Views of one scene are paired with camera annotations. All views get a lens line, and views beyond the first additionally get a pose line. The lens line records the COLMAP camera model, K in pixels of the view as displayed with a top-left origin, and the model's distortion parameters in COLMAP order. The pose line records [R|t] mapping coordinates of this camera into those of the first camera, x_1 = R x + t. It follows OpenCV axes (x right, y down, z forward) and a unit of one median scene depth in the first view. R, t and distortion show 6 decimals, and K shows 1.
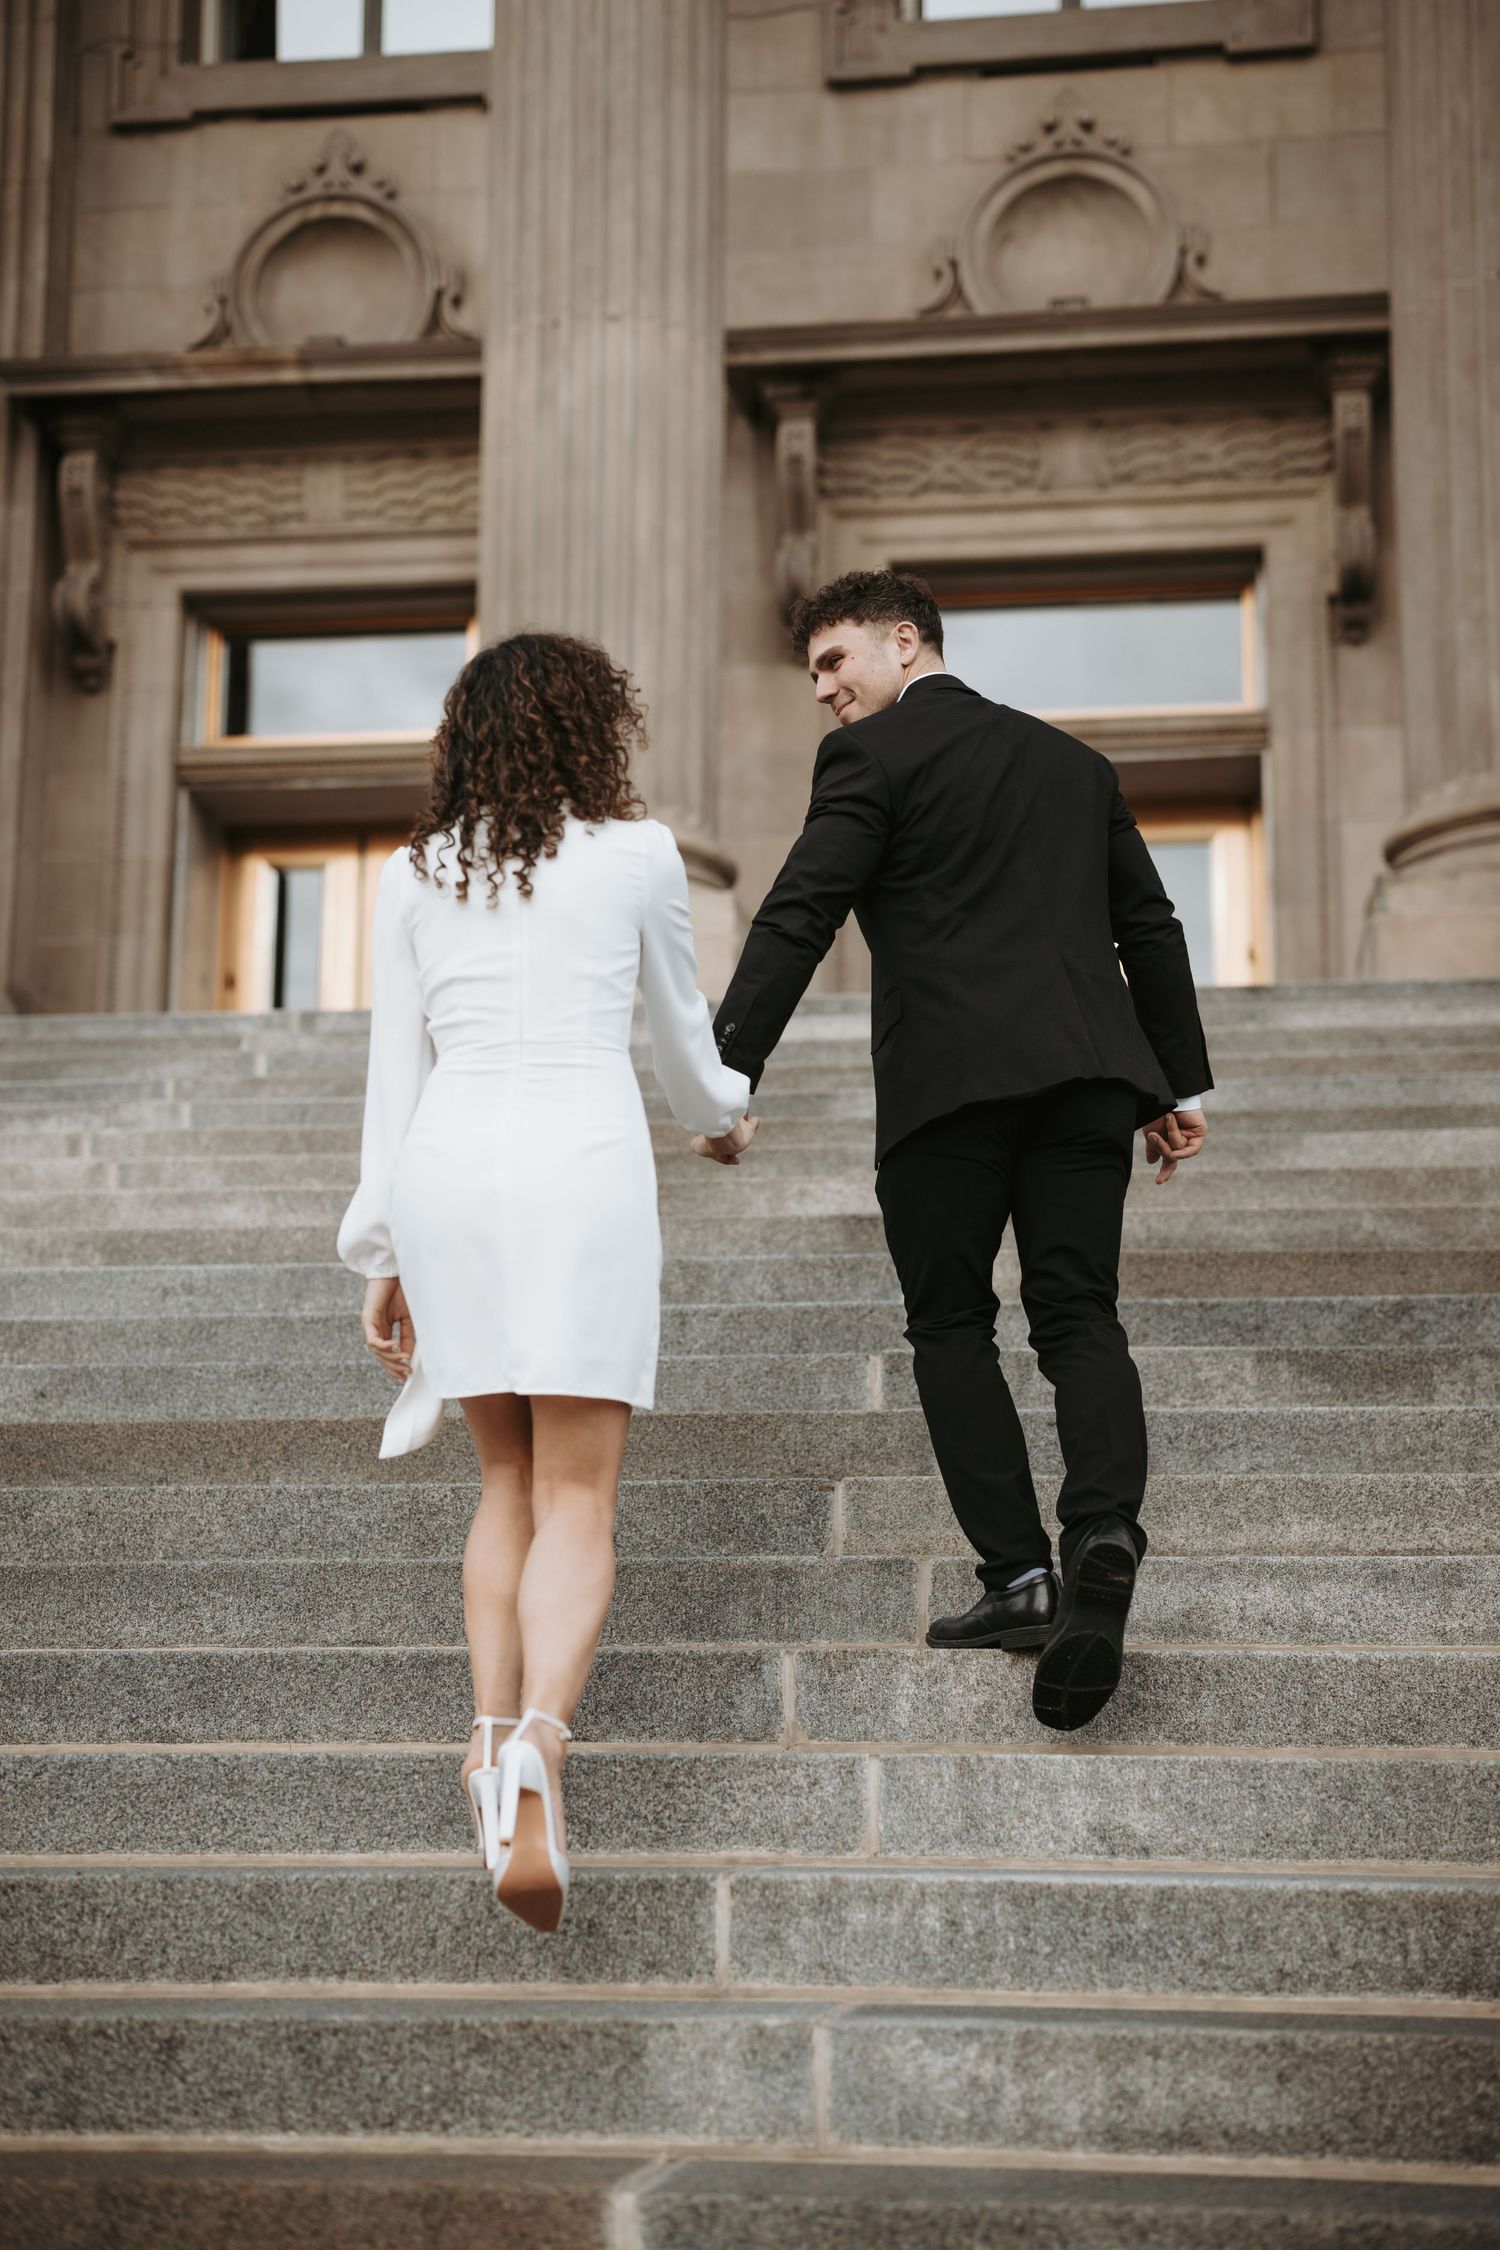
lens RADIAL K [[3167.0, 0, 753.1], [0, 3167.0, 1155.4], [0, 0, 1]] dist [0.041423, 0.358231]
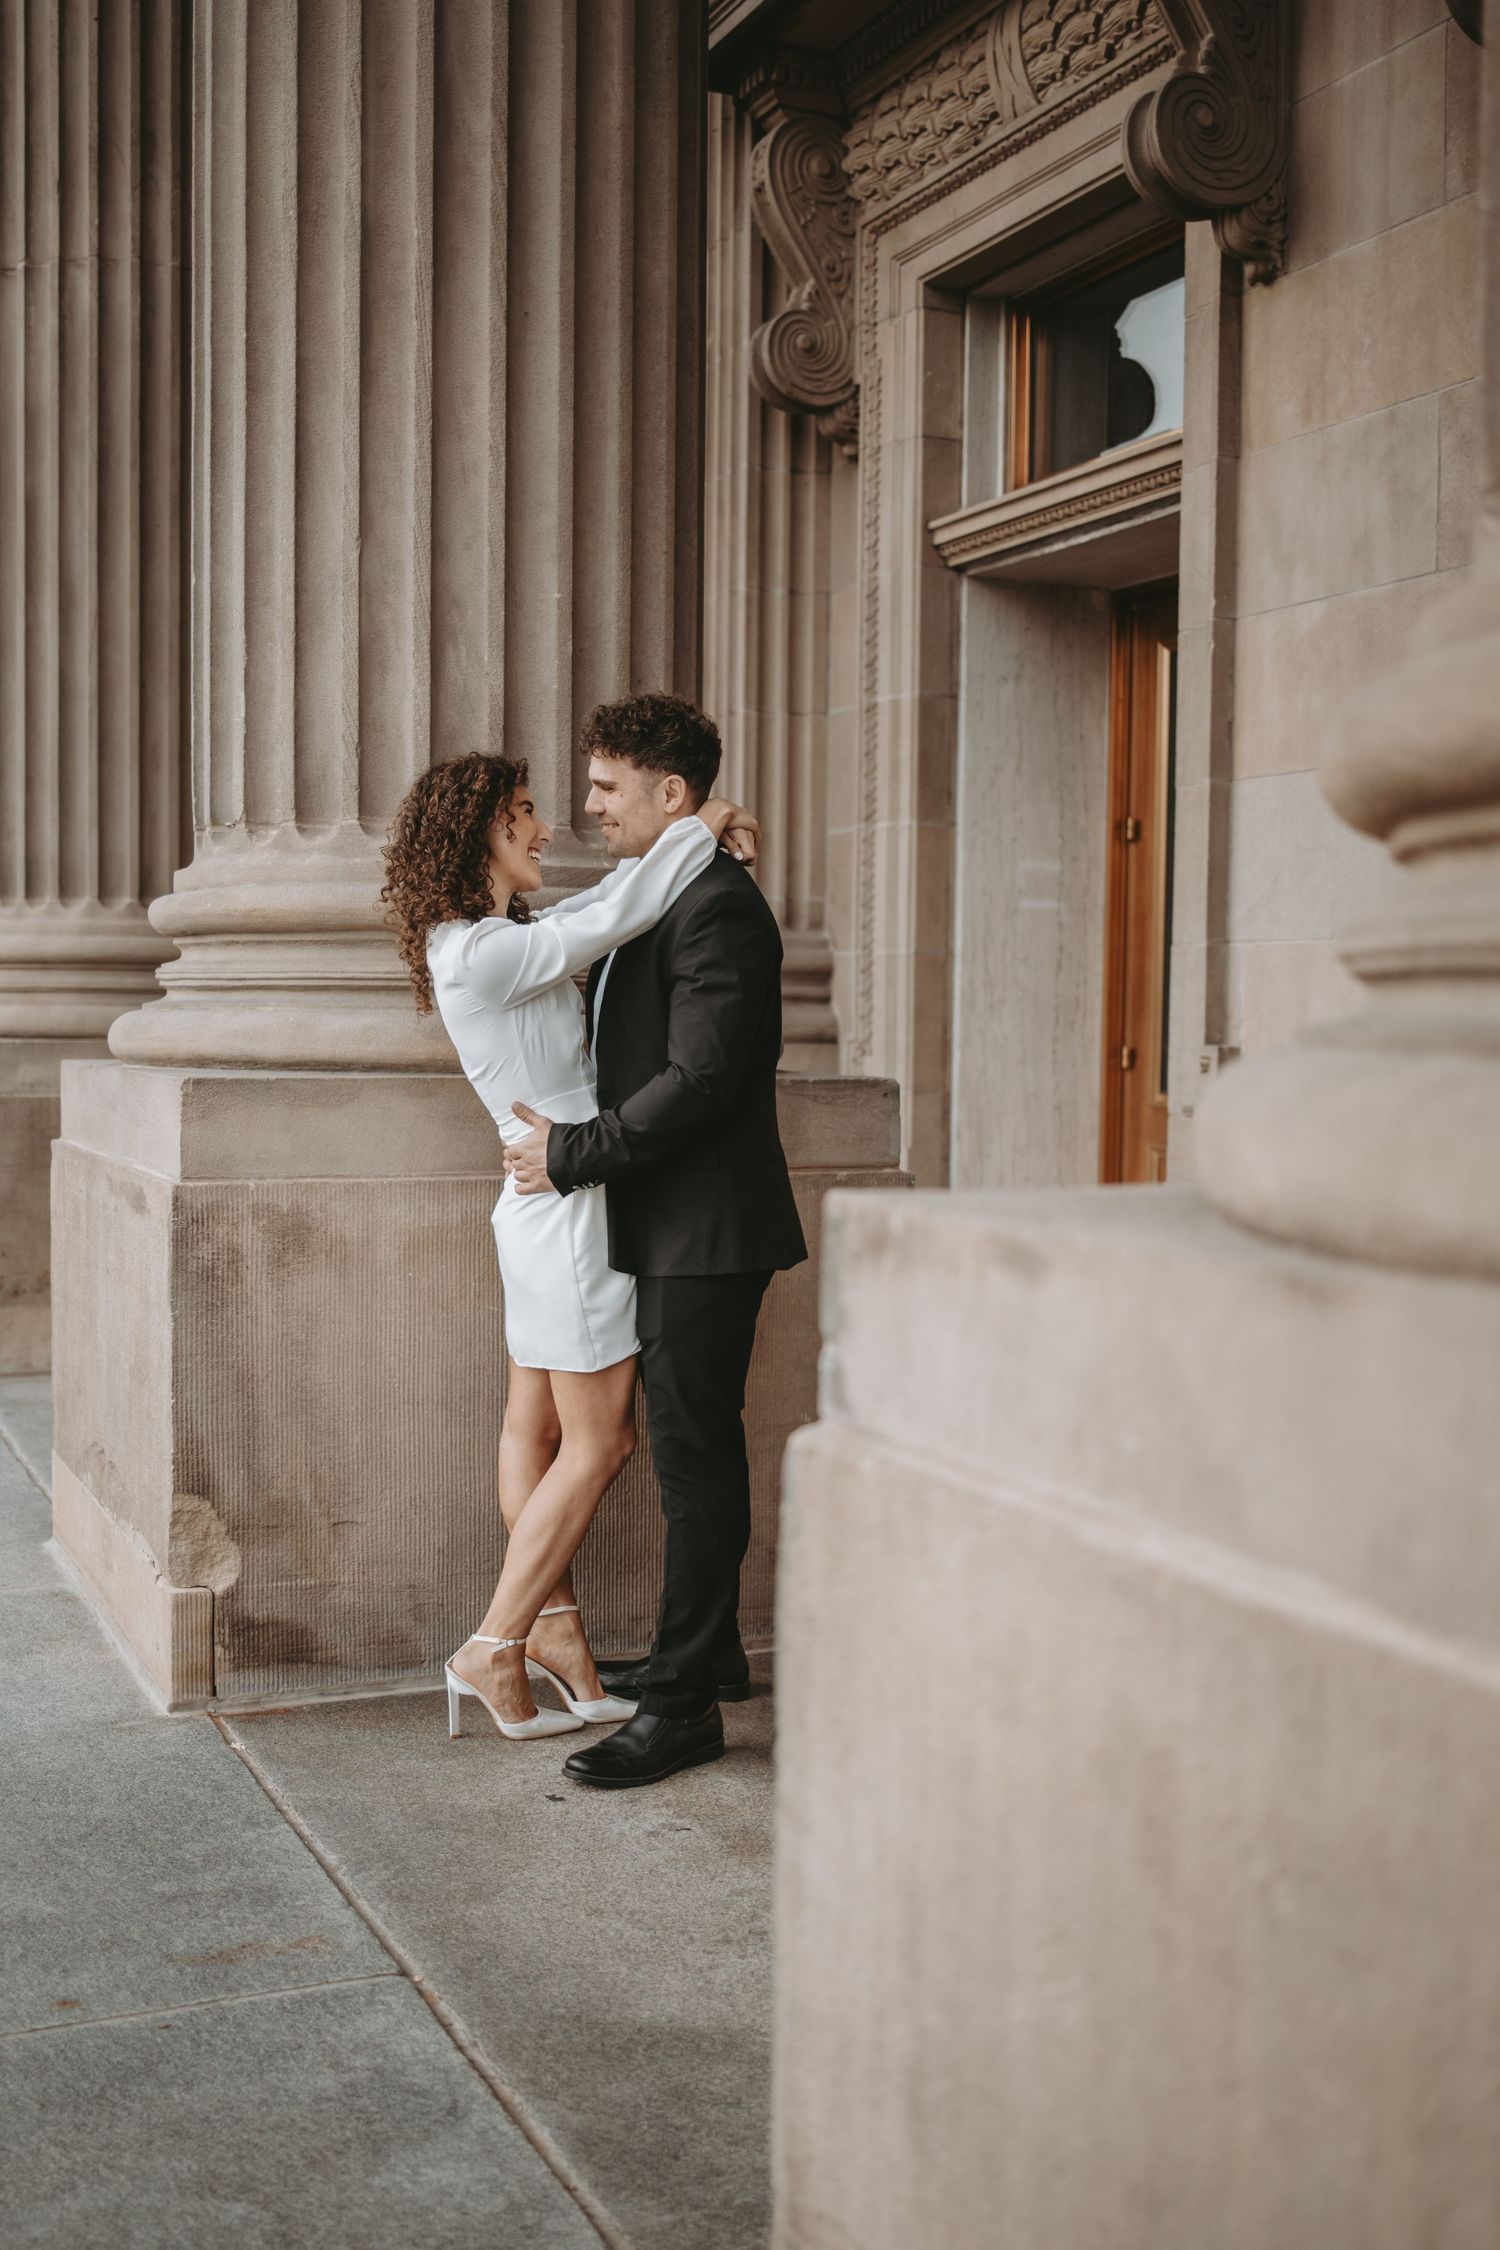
lens RADIAL K [[2411.1, 0, 742.2], [0, 2411.1, 1201.1], [0, 0, 1]] dist [-0.068557, 0.008351]
pose [[0.516797, 0.068078, -0.853397, 0.466933], [0.166812, 0.969720, 0.178375, -0.168353], [0.839699, -0.234541, 0.489791, 1.325736]]
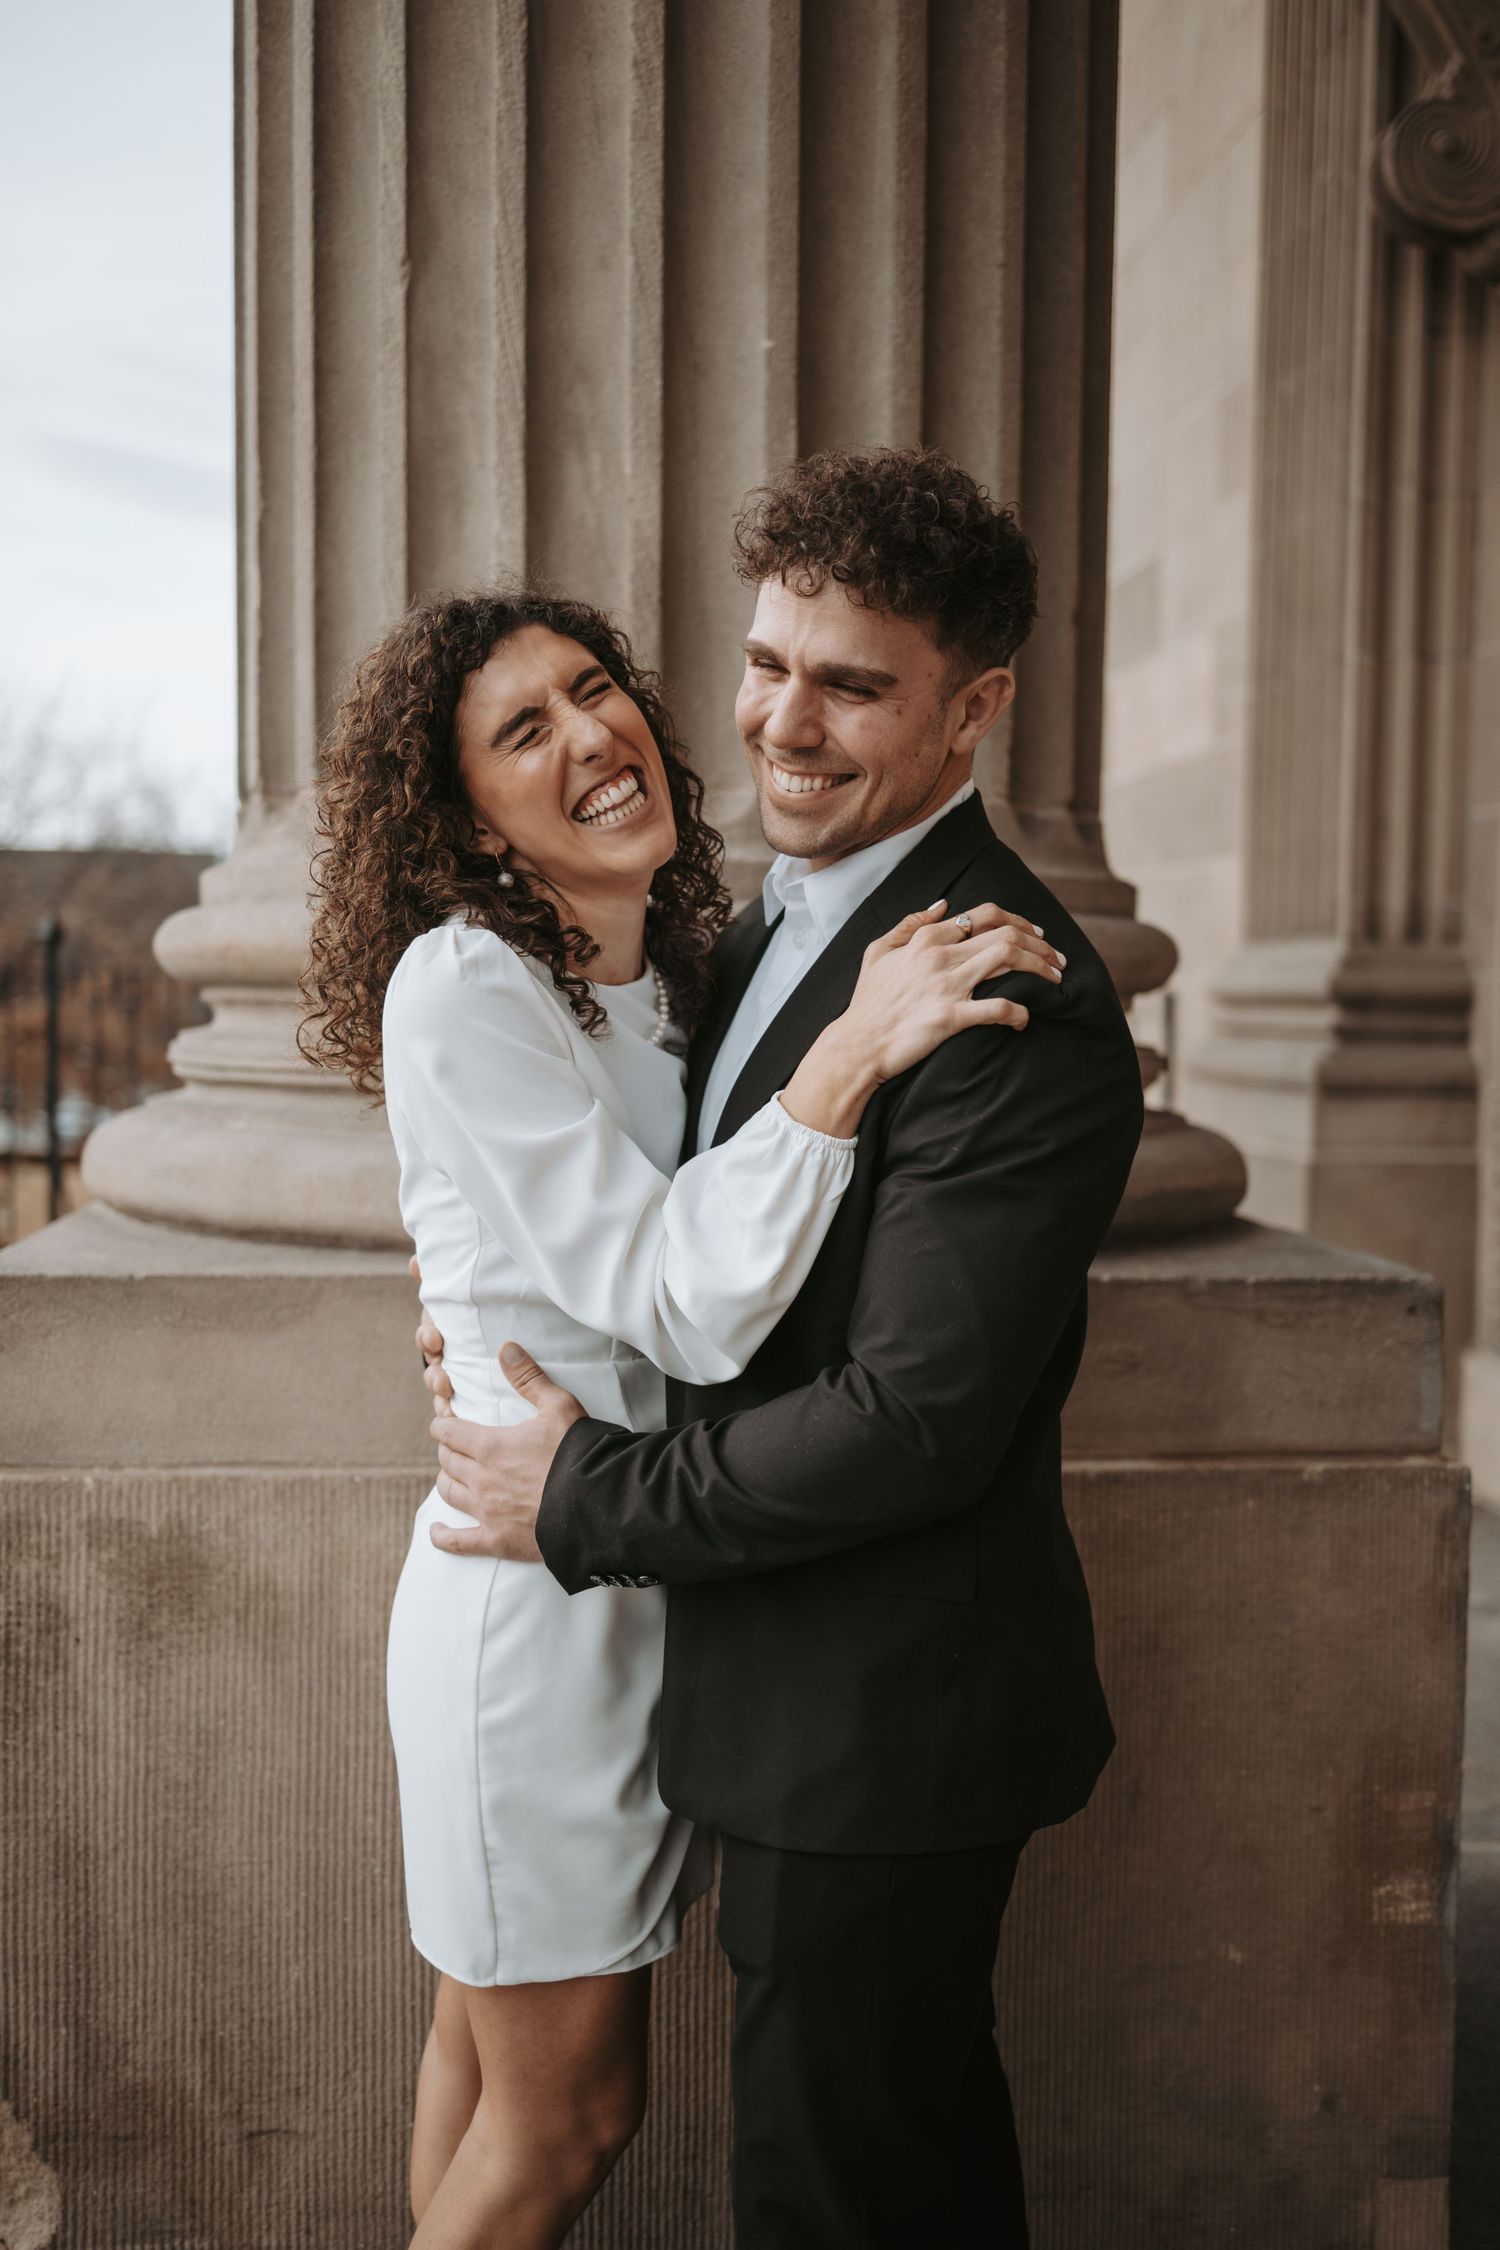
lens RADIAL K [[2247.4, 0, 758.7], [0, 2247.4, 1123.3], [0, 0, 1]] dist [0.016785, -0.007224]
pose [[0.235971, 0.053098, -0.970308, 0.240009], [0.186613, 0.977446, 0.098871, -0.147920], [0.953674, -0.204403, 0.220740, 1.507154]]
